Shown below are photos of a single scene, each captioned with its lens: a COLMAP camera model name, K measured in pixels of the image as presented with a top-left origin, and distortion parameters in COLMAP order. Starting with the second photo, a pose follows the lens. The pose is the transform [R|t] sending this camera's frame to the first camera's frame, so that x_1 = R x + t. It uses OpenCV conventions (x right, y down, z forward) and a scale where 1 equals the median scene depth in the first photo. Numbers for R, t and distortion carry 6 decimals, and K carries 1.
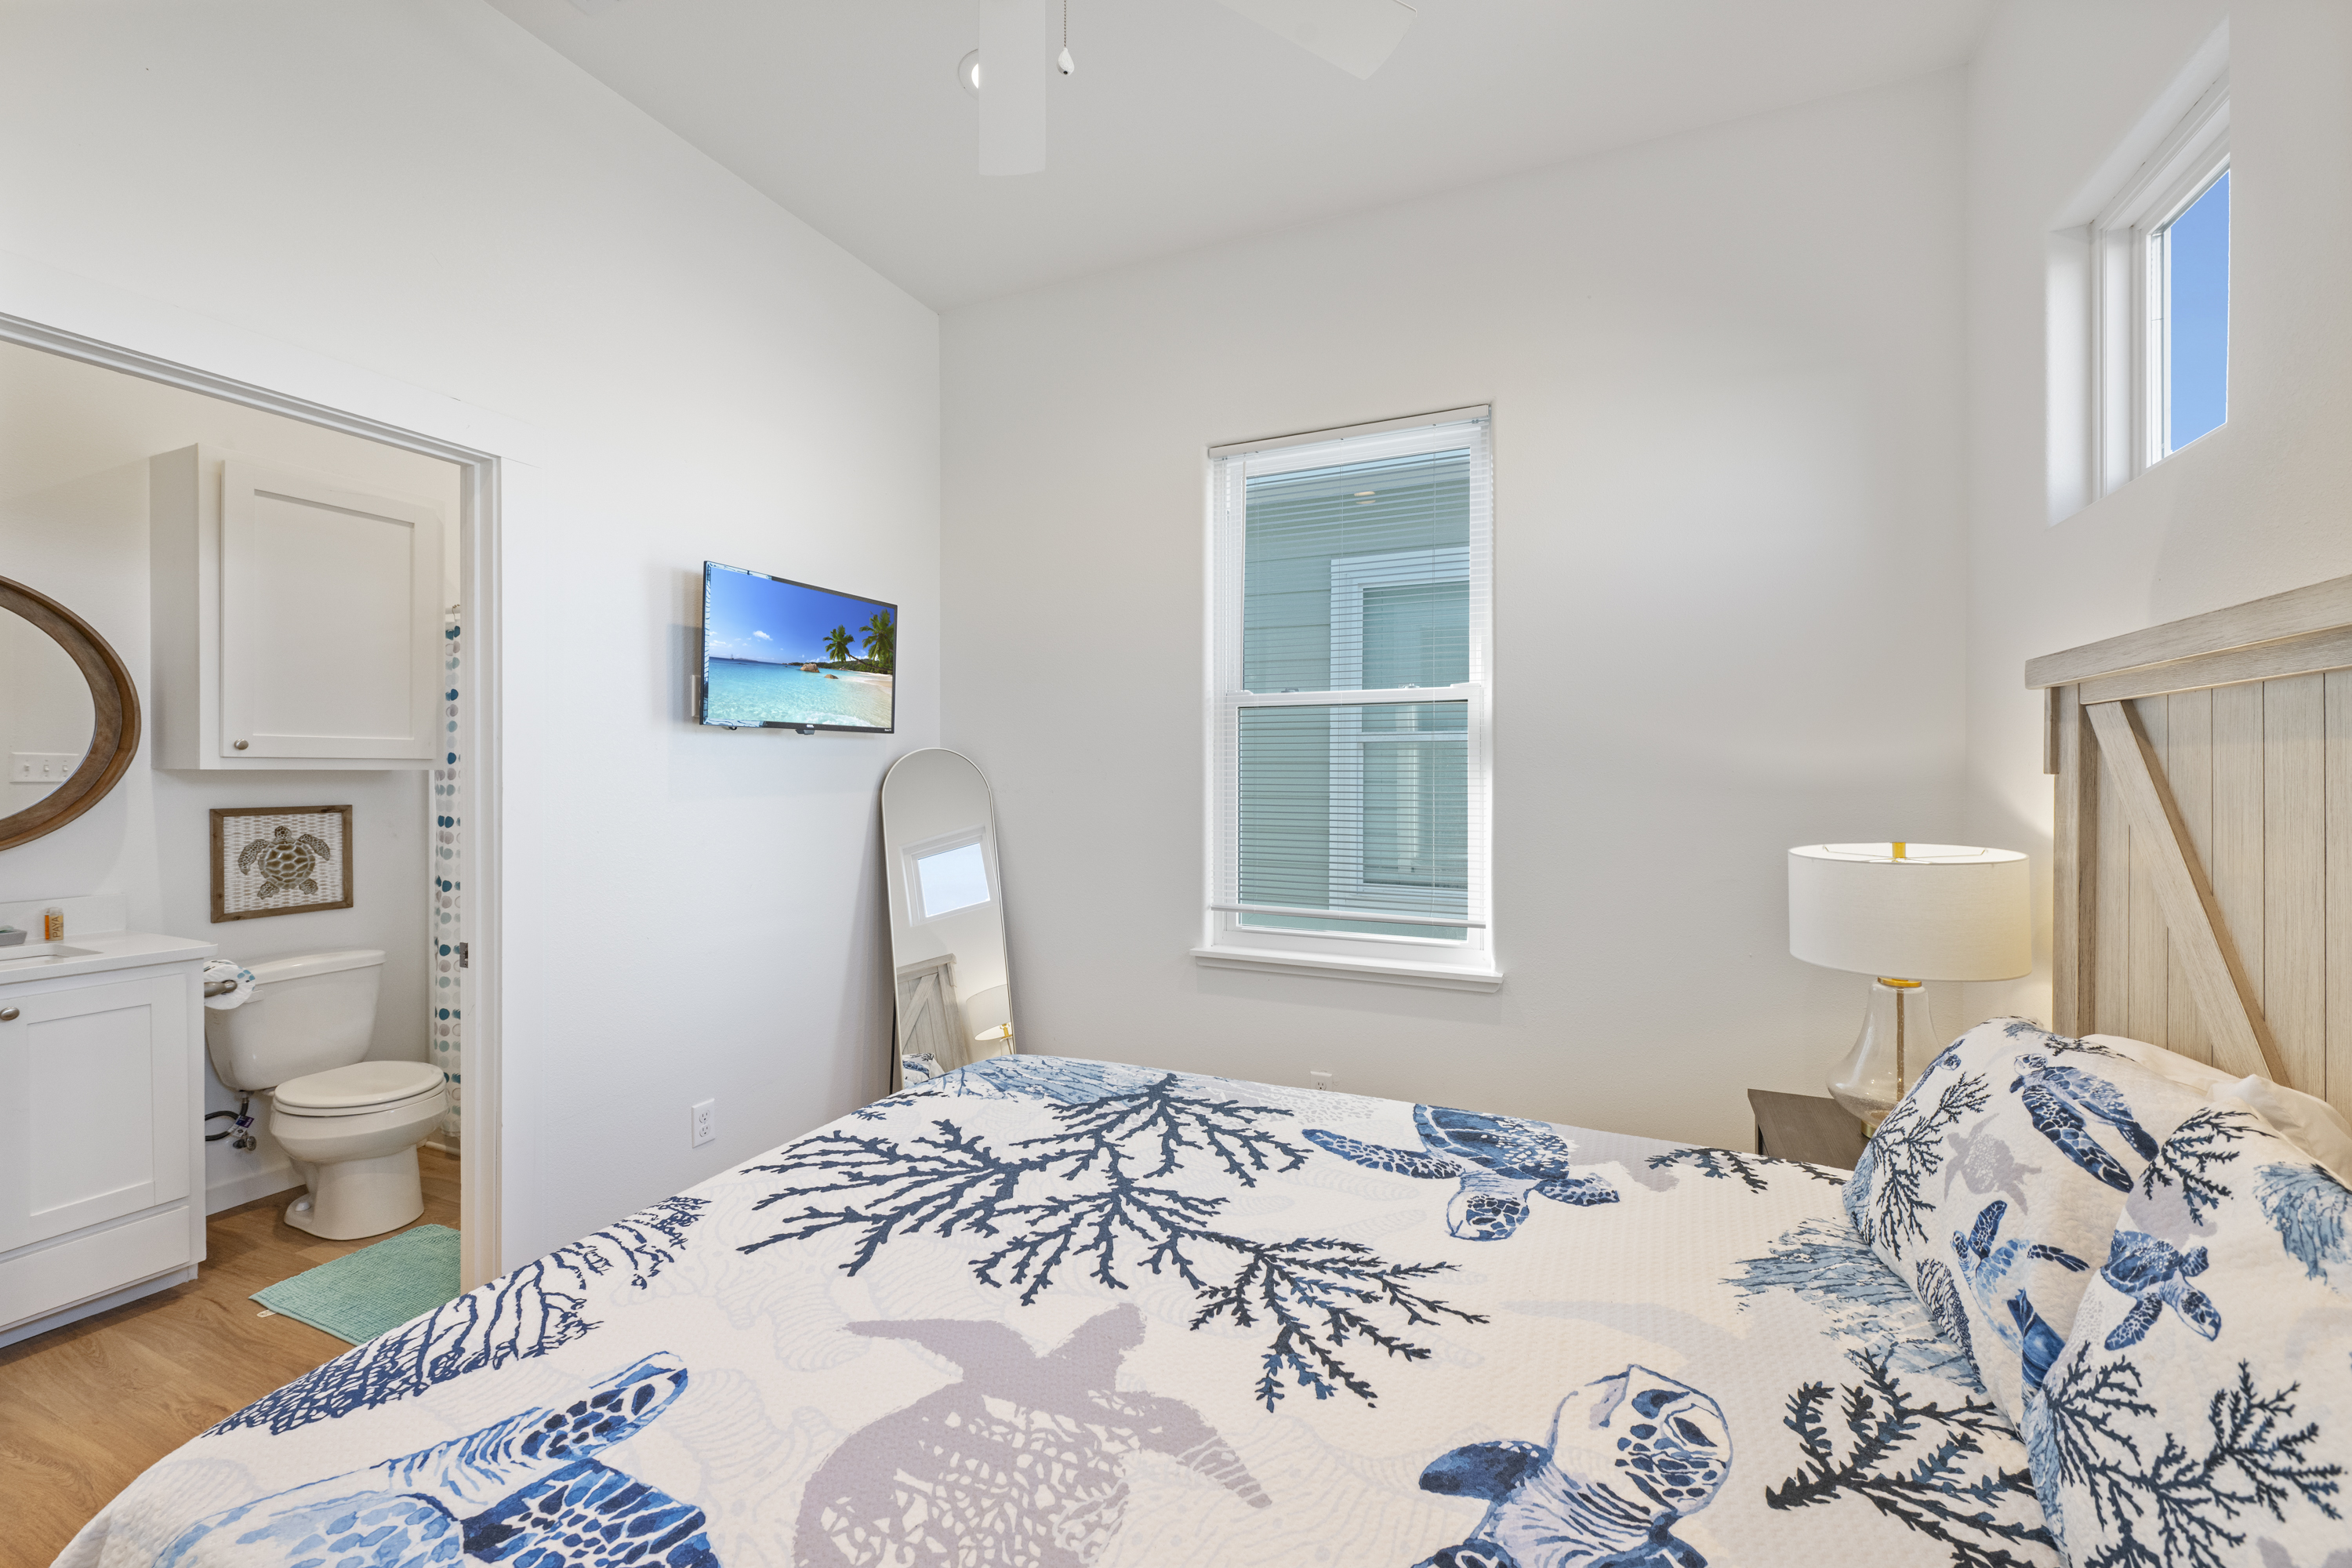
lens RADIAL K [[940.6, 0, 1175.8], [0, 940.6, 776.6], [0, 0, 1]] dist [0.000021, -0.000271]
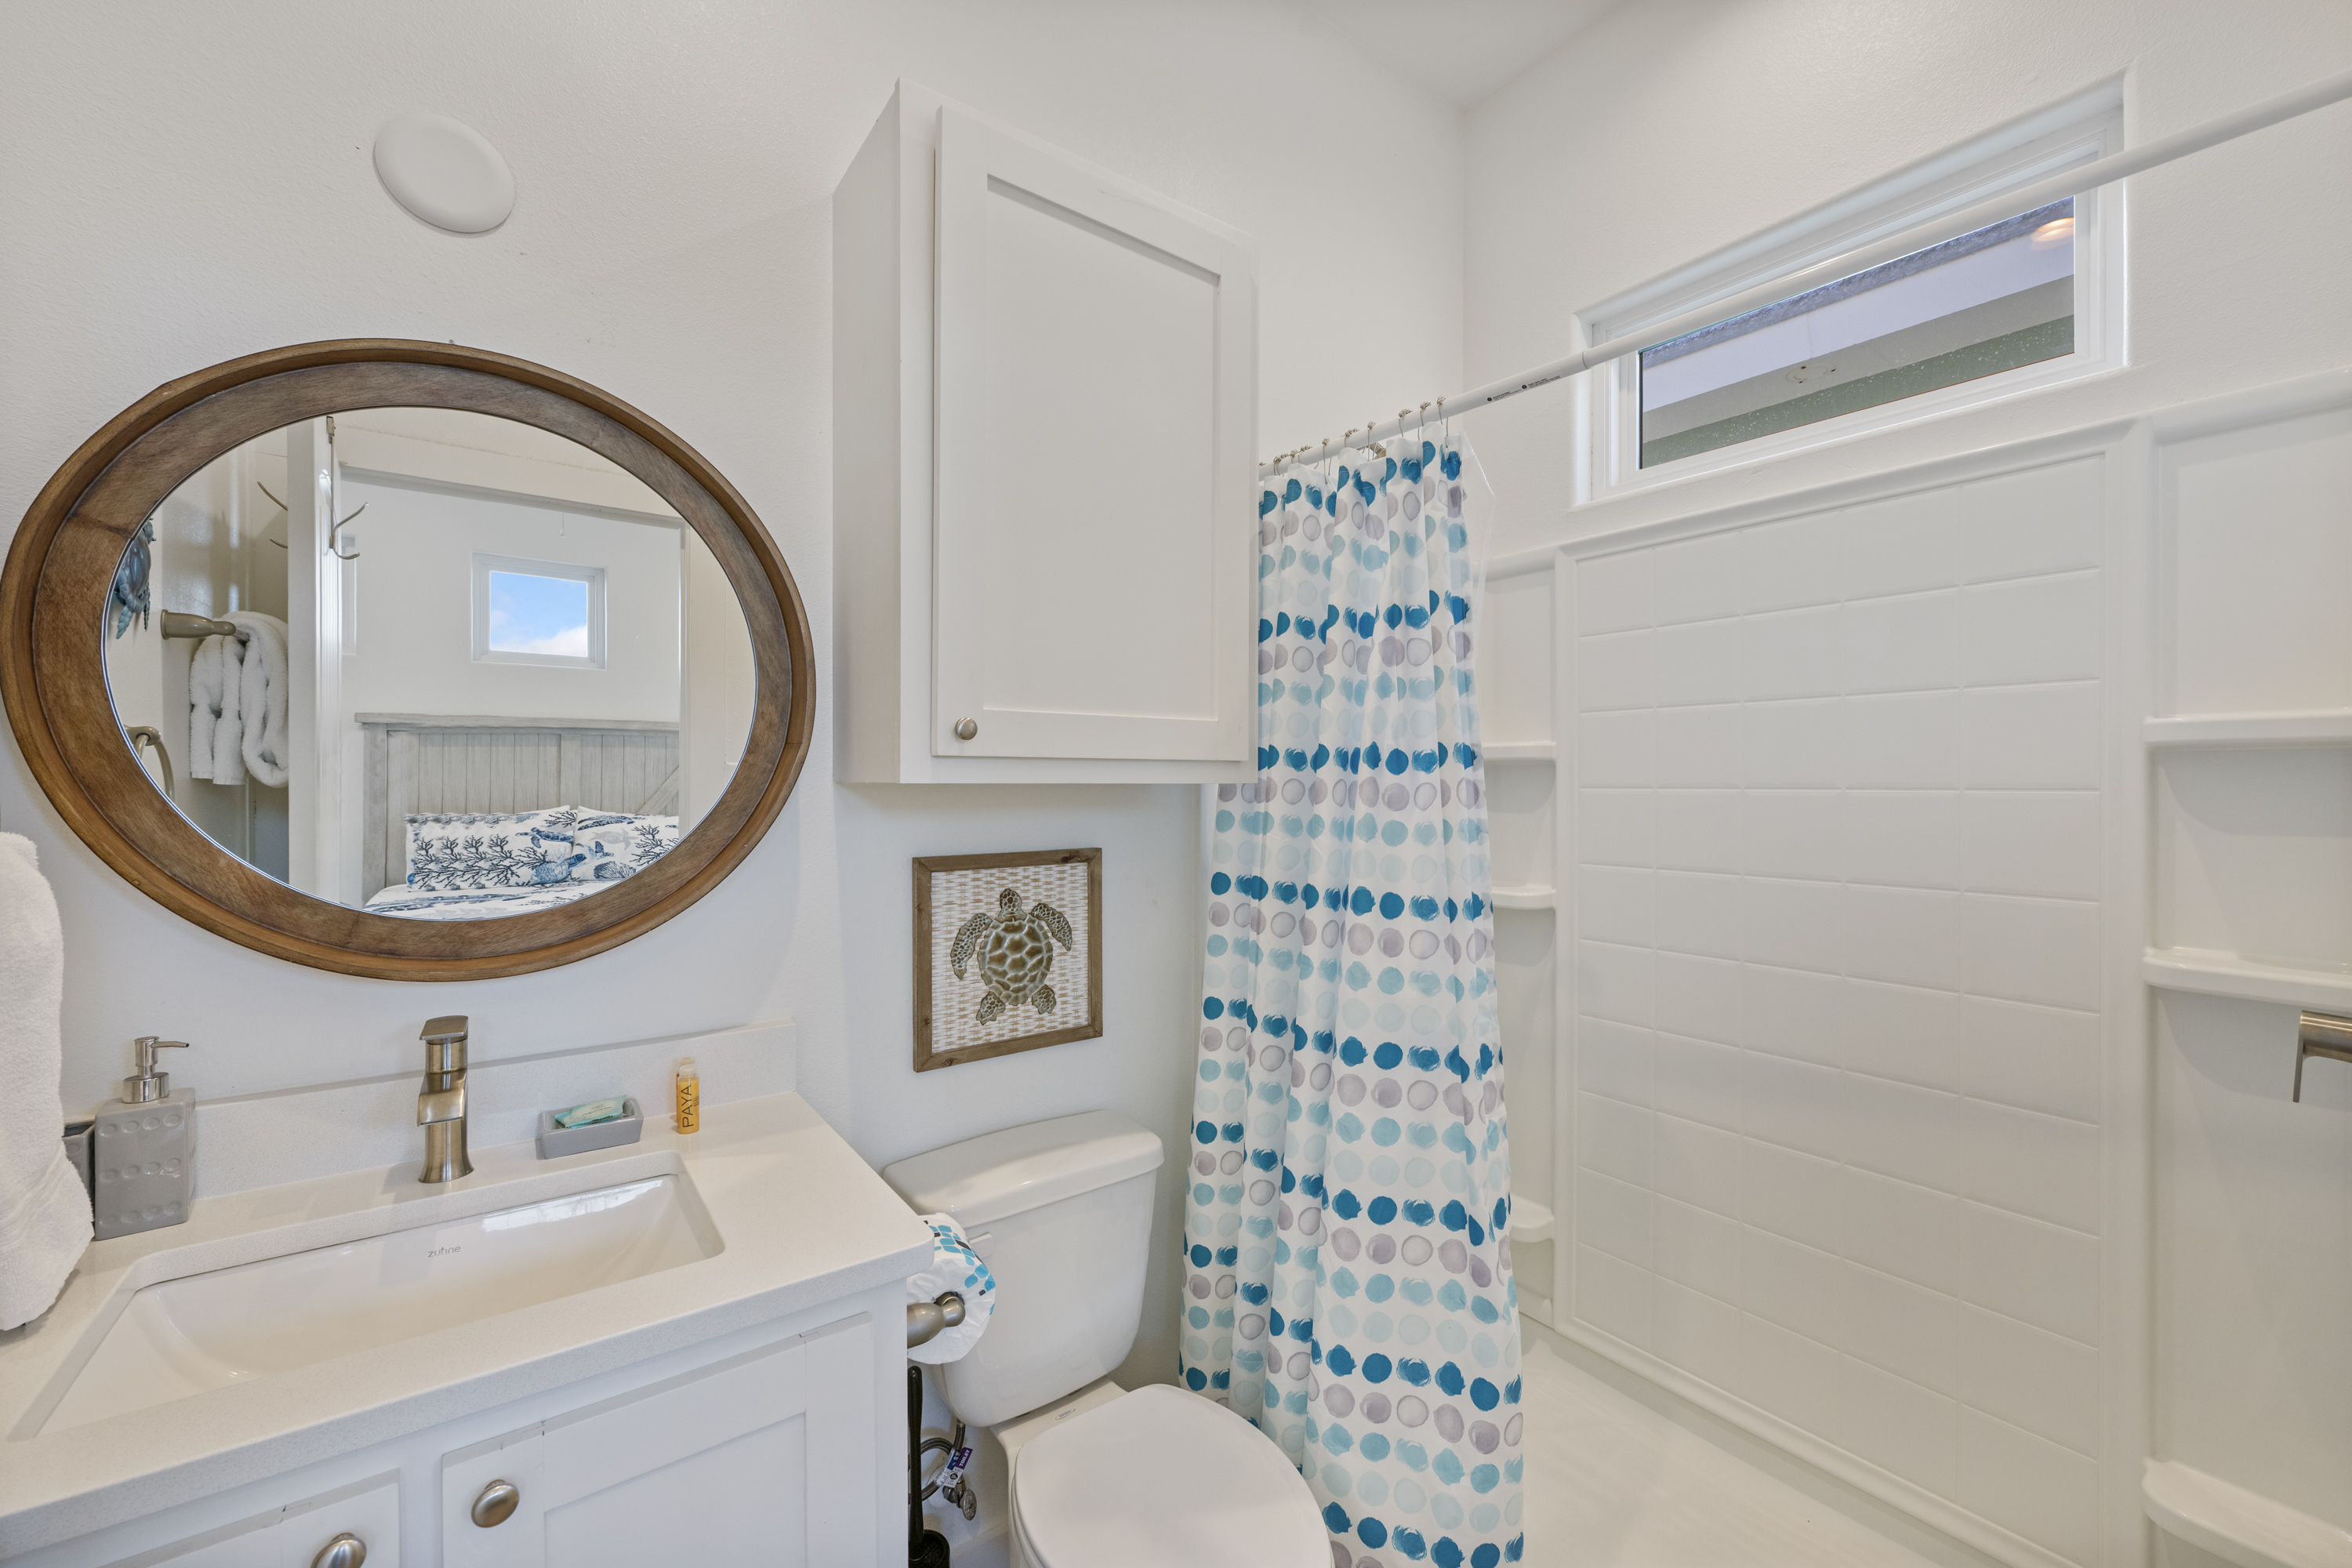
lens RADIAL K [[940.6, 0, 1175.8], [0, 940.6, 776.6], [0, 0, 1]] dist [0.000021, -0.000271]
pose [[0.871365, -0.008786, -0.490557, -0.620300], [0.001515, 0.999883, -0.015218, -0.003115], [0.490633, 0.012517, 0.871276, 0.593477]]
